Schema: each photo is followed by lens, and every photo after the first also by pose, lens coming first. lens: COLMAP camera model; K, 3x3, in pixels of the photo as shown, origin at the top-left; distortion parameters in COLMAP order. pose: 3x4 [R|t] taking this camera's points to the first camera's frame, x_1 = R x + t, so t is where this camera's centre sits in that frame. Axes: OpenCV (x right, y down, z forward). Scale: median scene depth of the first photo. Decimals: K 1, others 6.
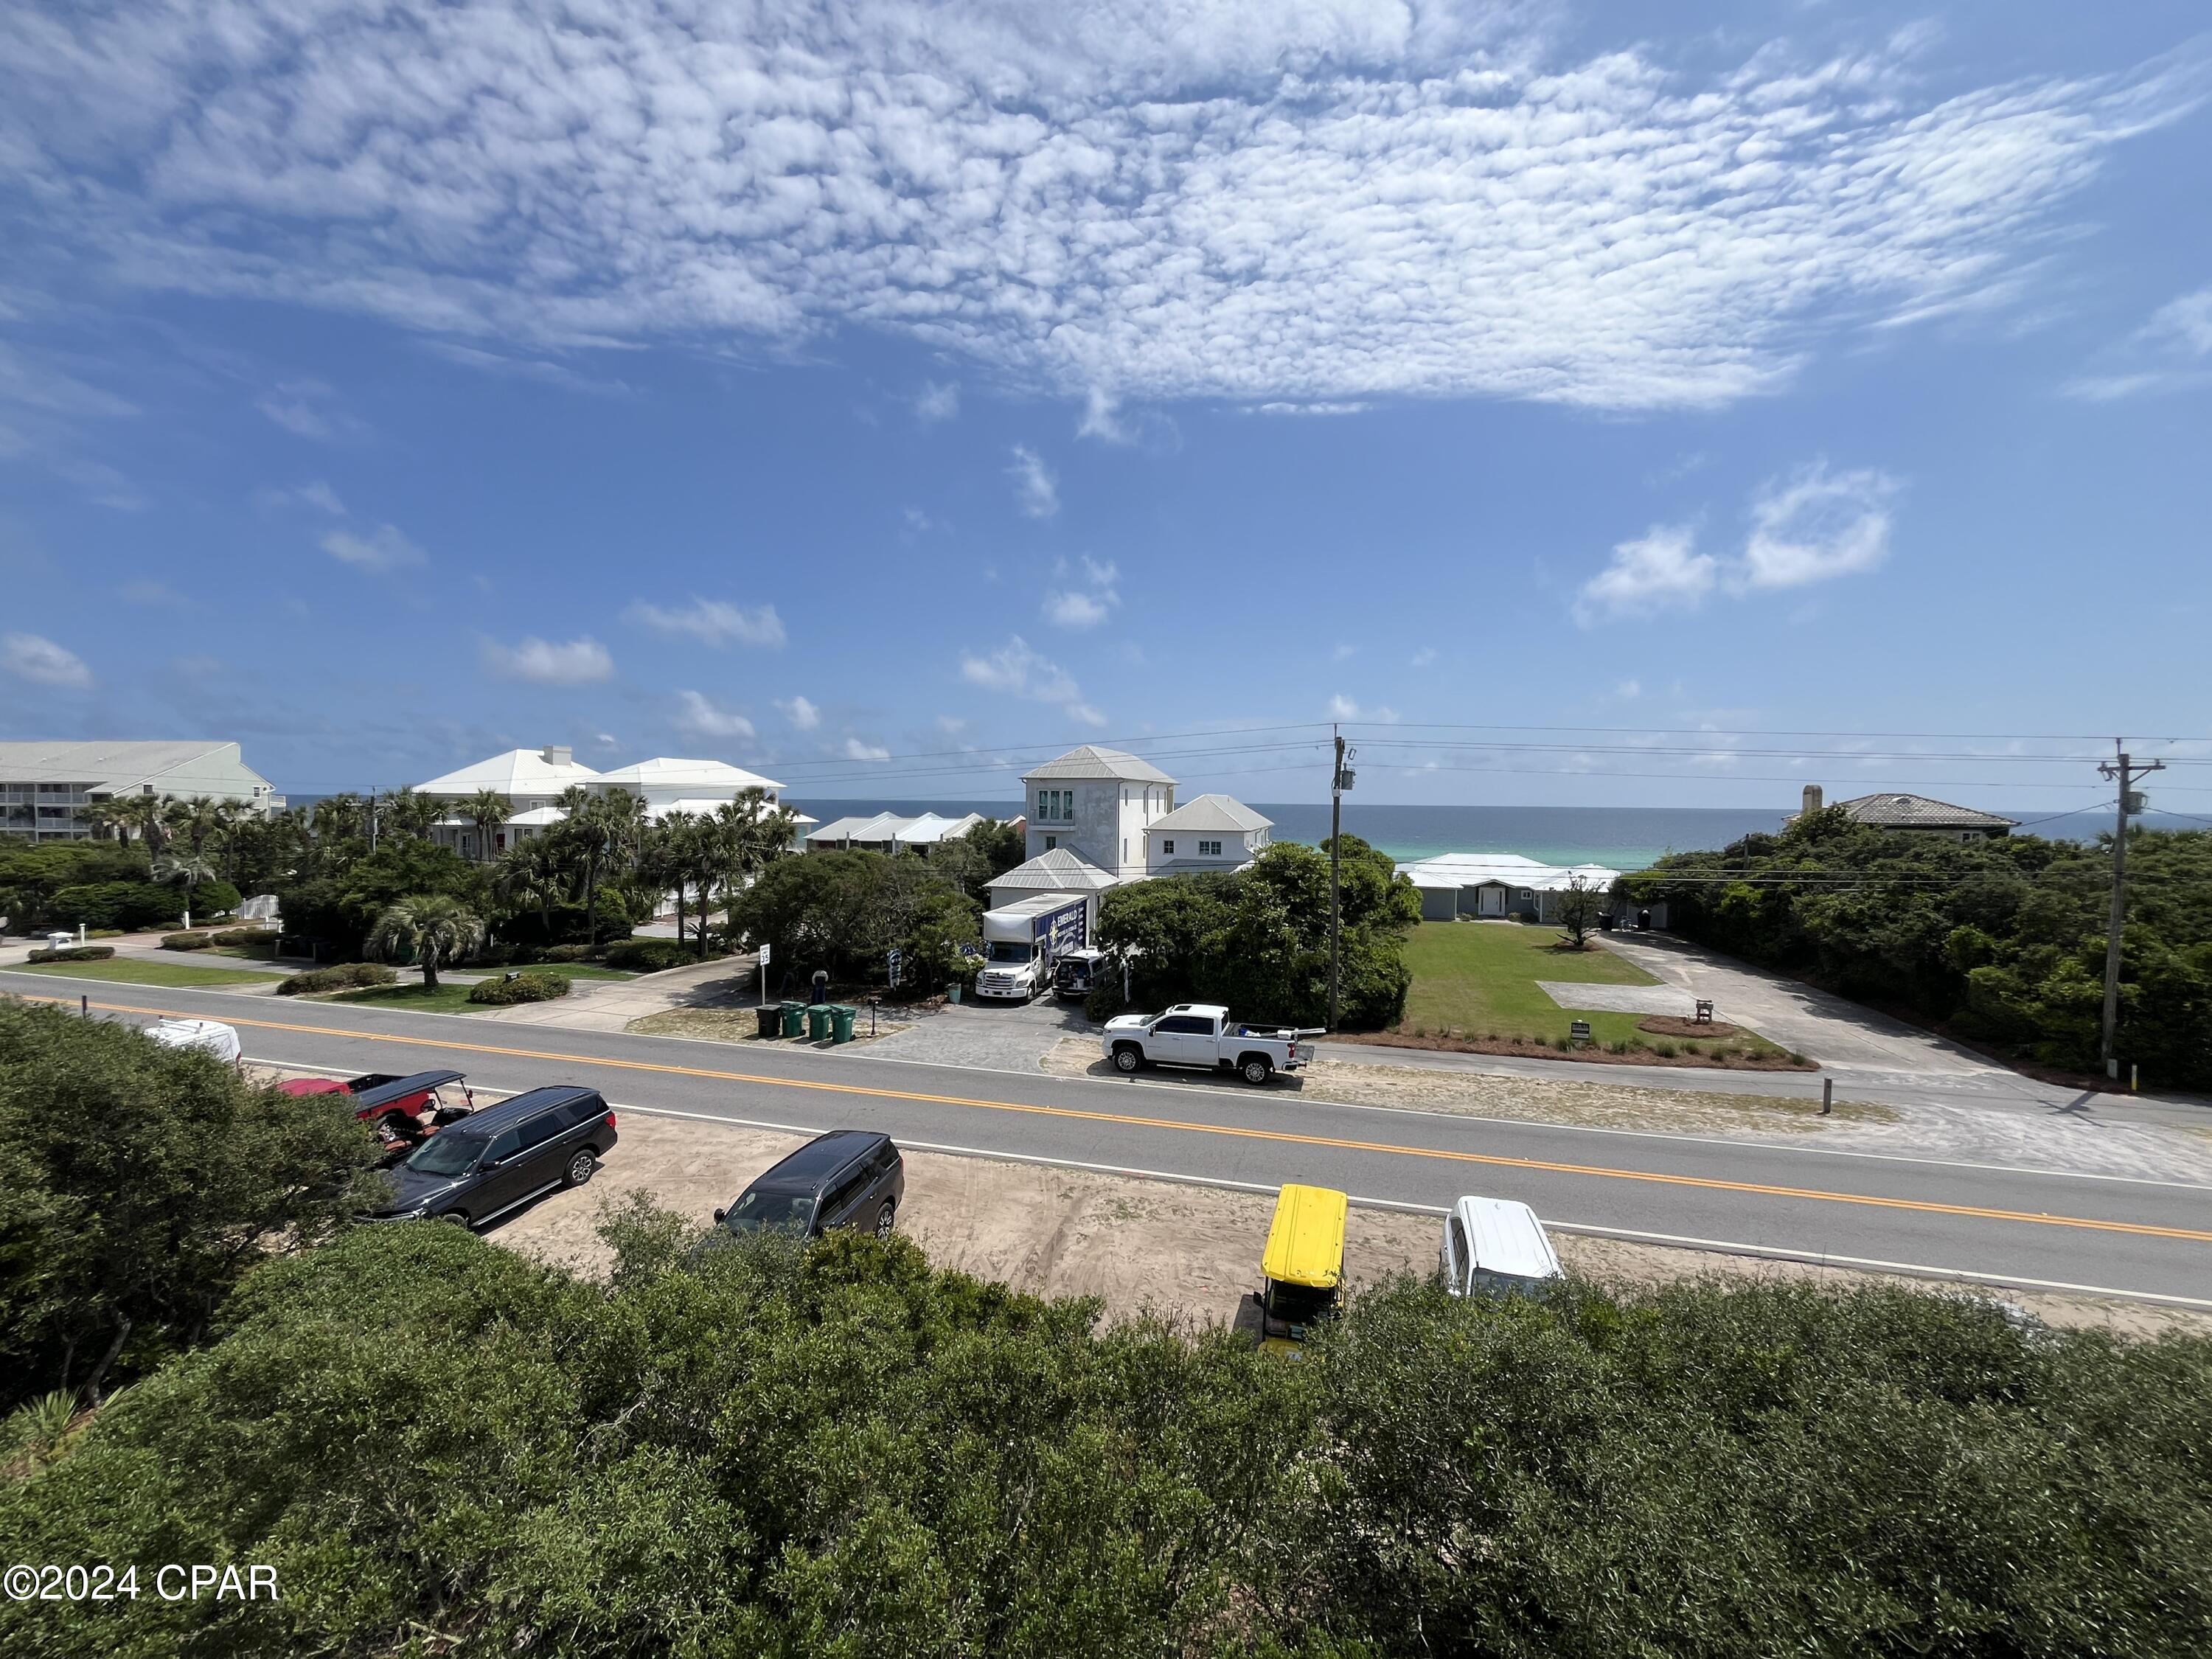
lens RADIAL K [[889.7, 0, 1107.1], [0, 889.7, 828.9], [0, 0, 1]] dist [-0.001494, 0.000273]
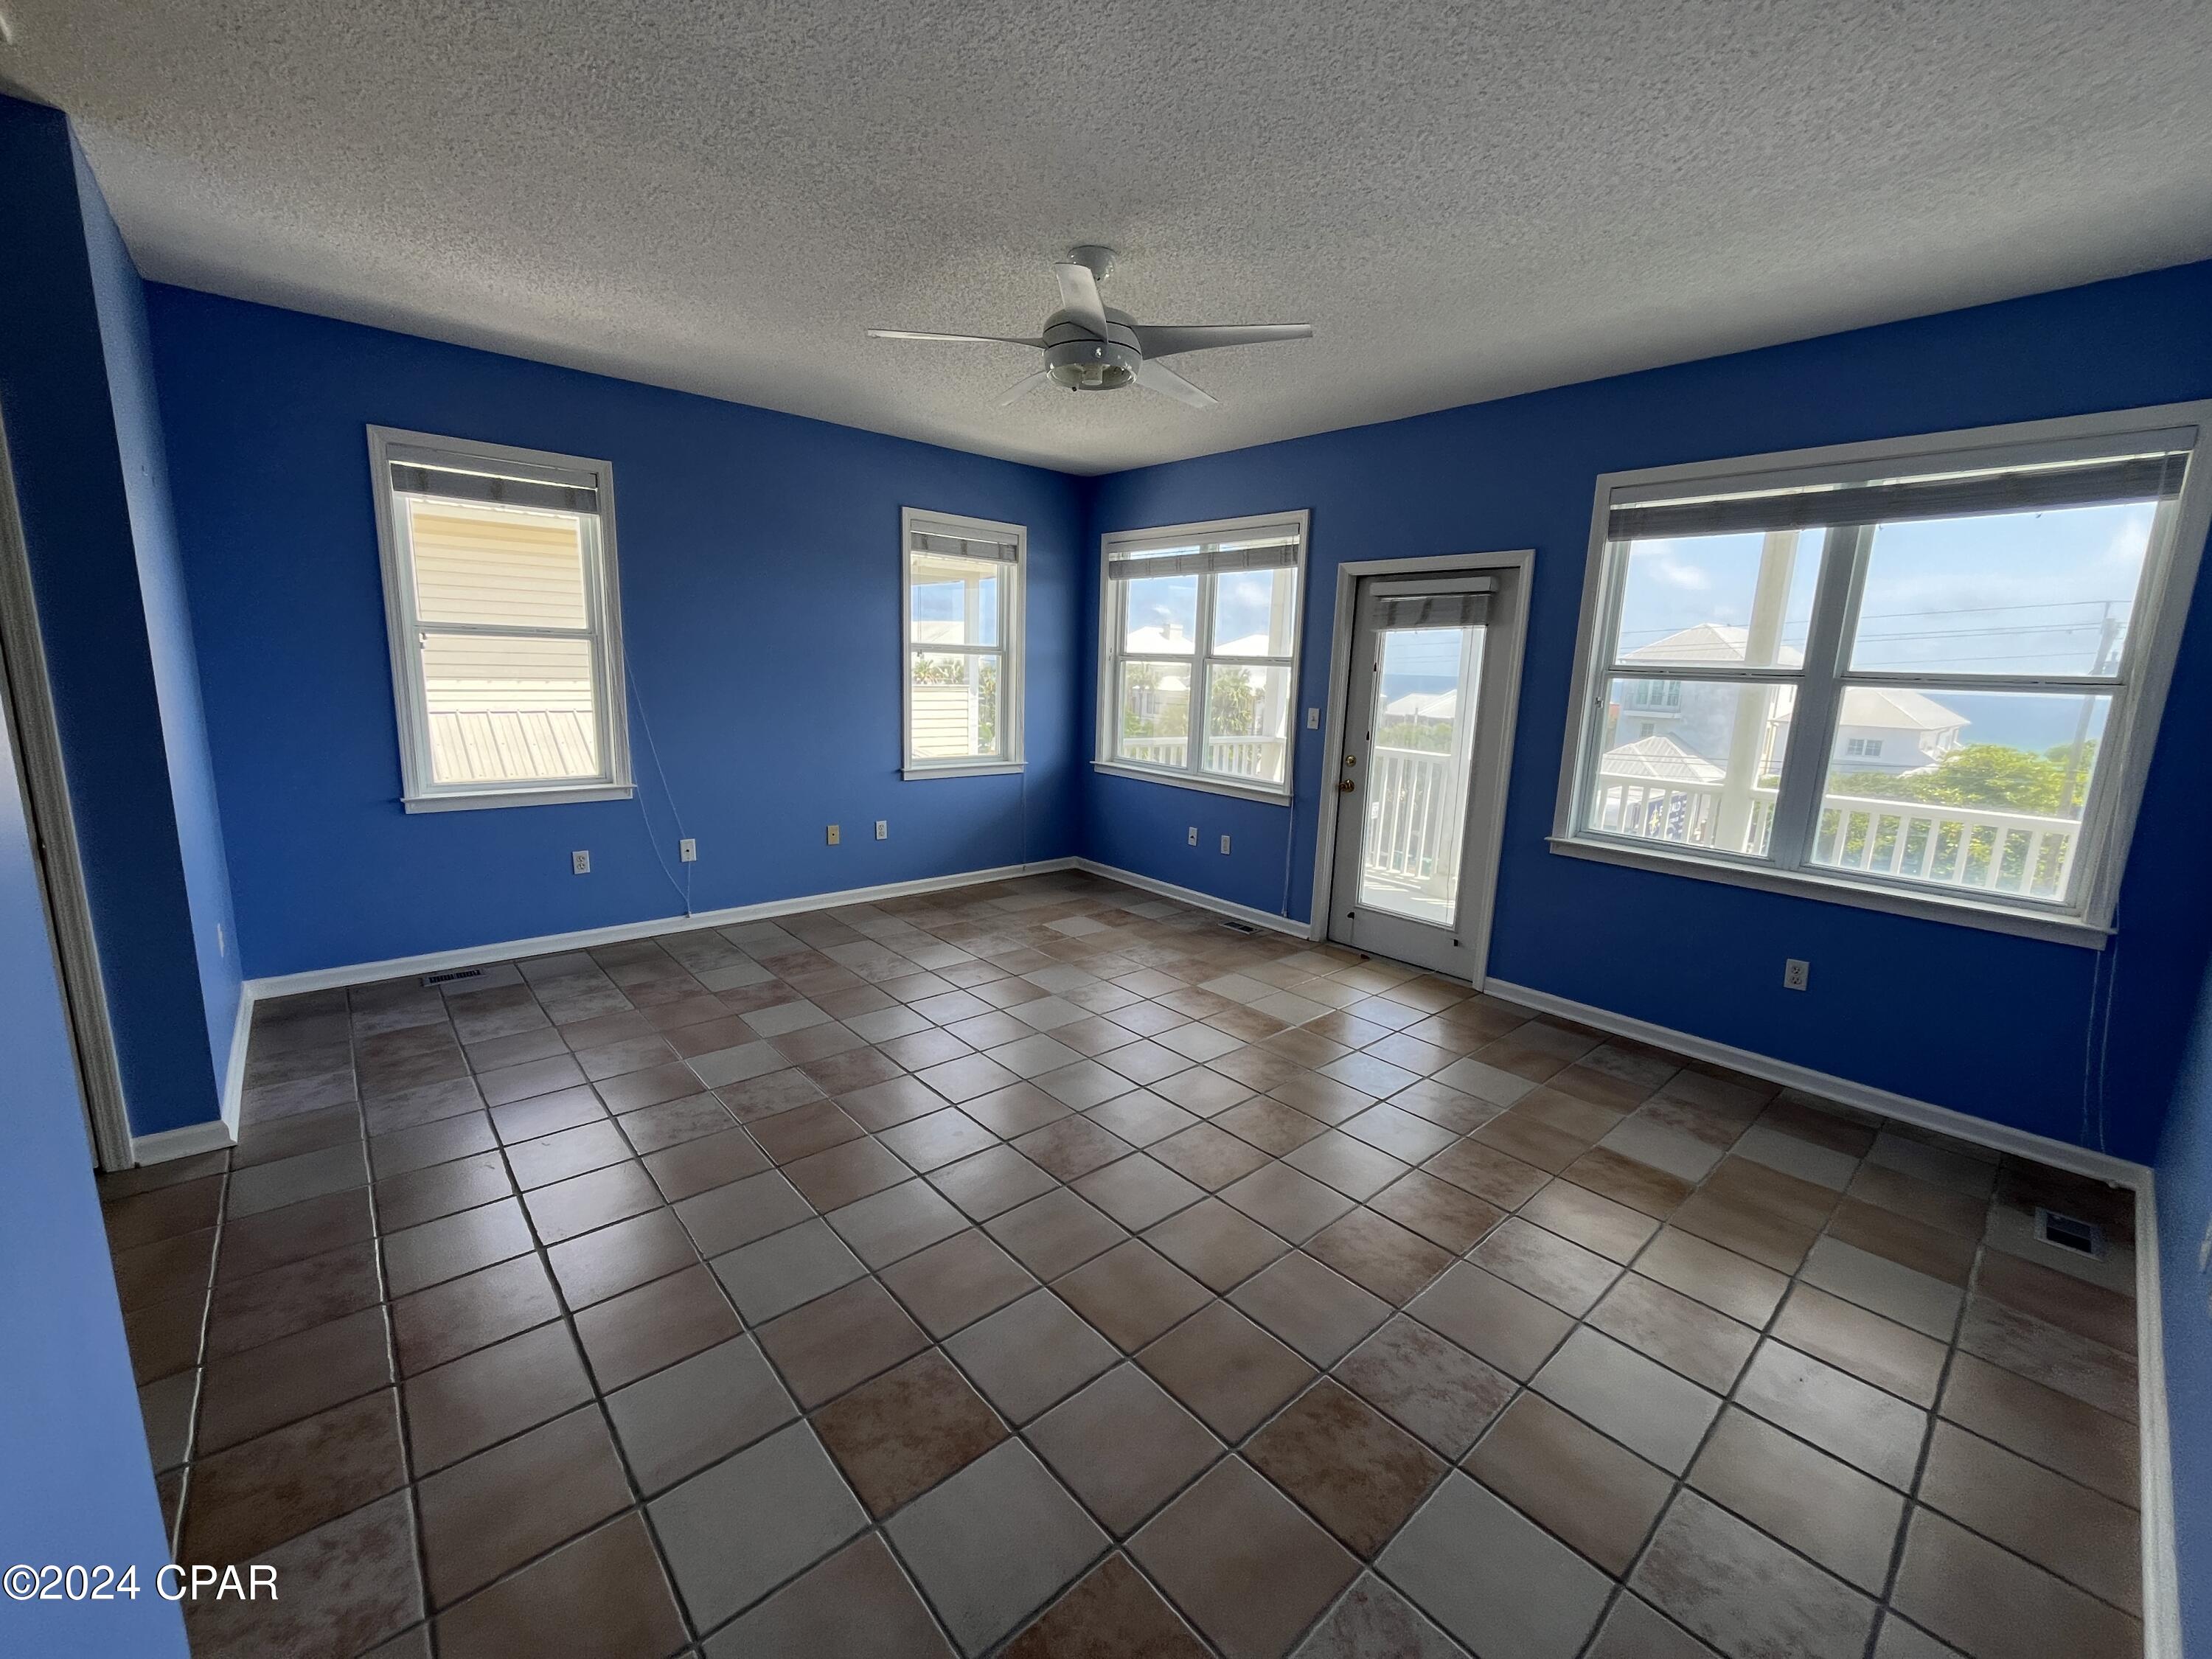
lens RADIAL K [[889.7, 0, 1112.1], [0, 889.7, 827.0], [0, 0, 1]] dist [-0.001494, 0.000273]
pose [[0.838764, 0.117642, -0.531635, -0.025445], [-0.043633, 0.987763, 0.149735, 0.001039], [0.542745, -0.102395, 0.833633, -0.096224]]
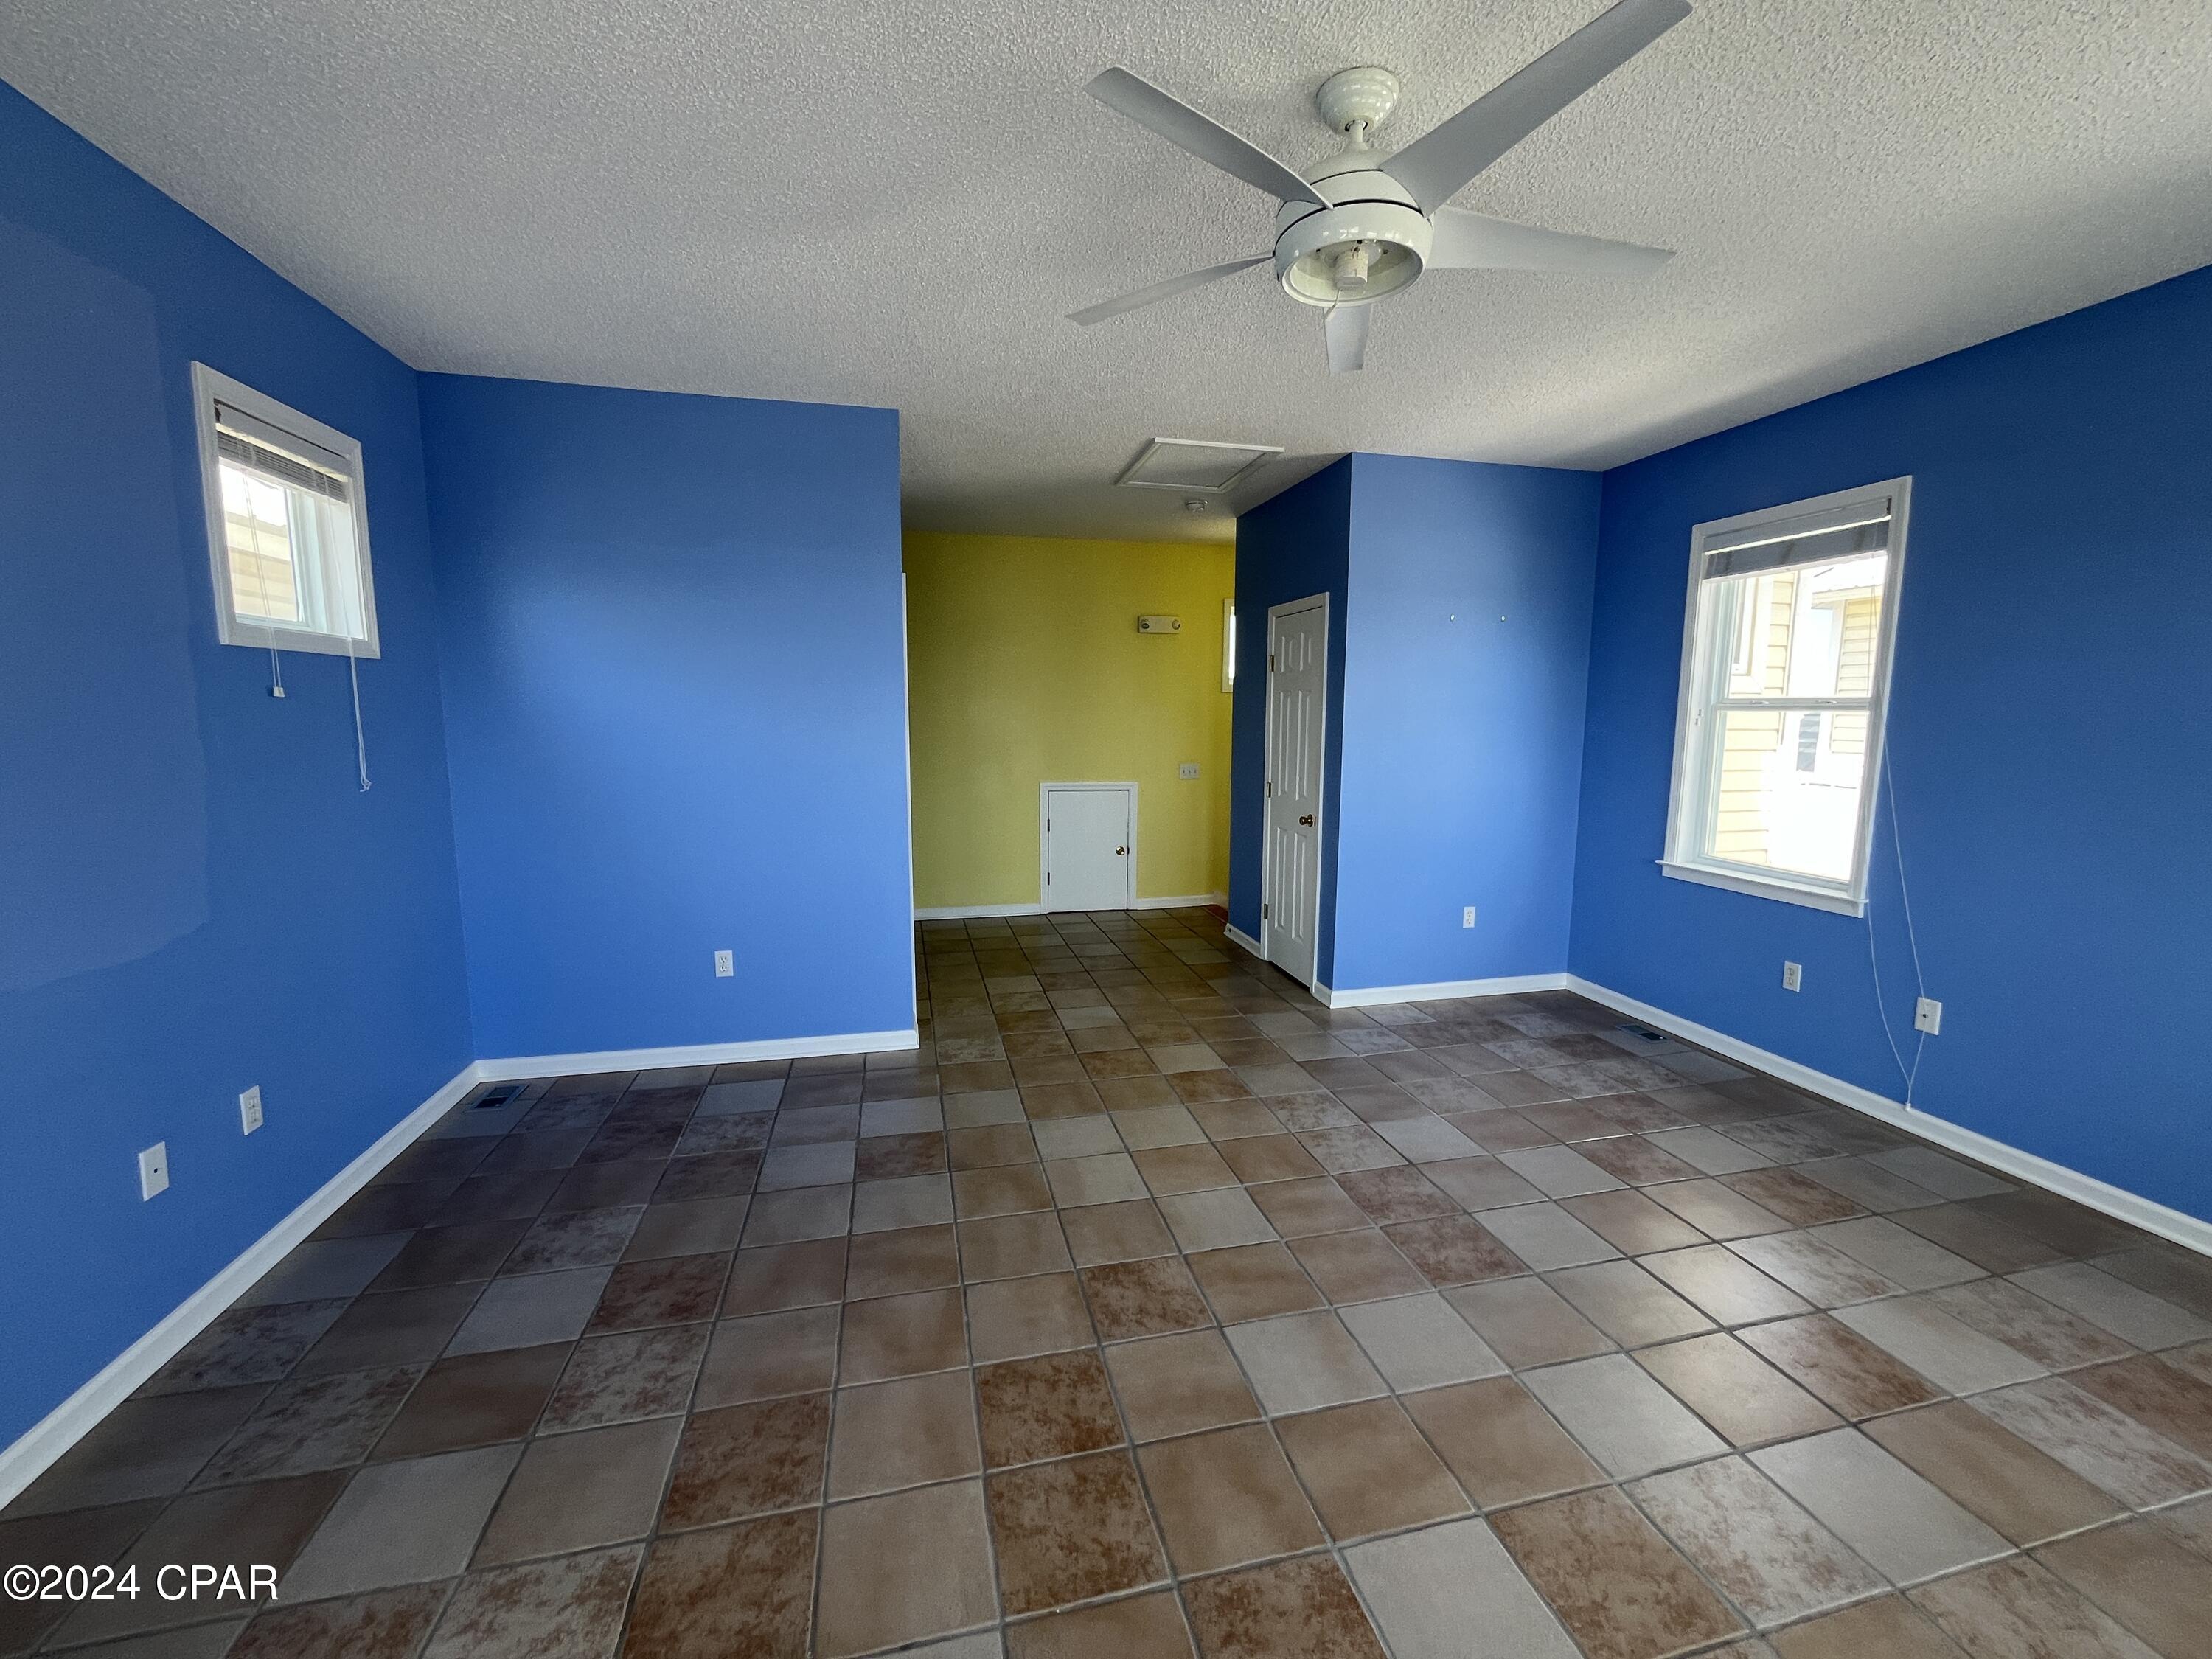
lens RADIAL K [[889.7, 0, 1108.8], [0, 889.7, 825.9], [0, 0, 1]] dist [-0.001494, 0.000273]
pose [[-0.873663, 0.043703, -0.484565, -0.108908], [-0.033758, 0.988112, 0.149982, -0.027285], [0.485359, 0.147392, -0.861802, 0.863856]]
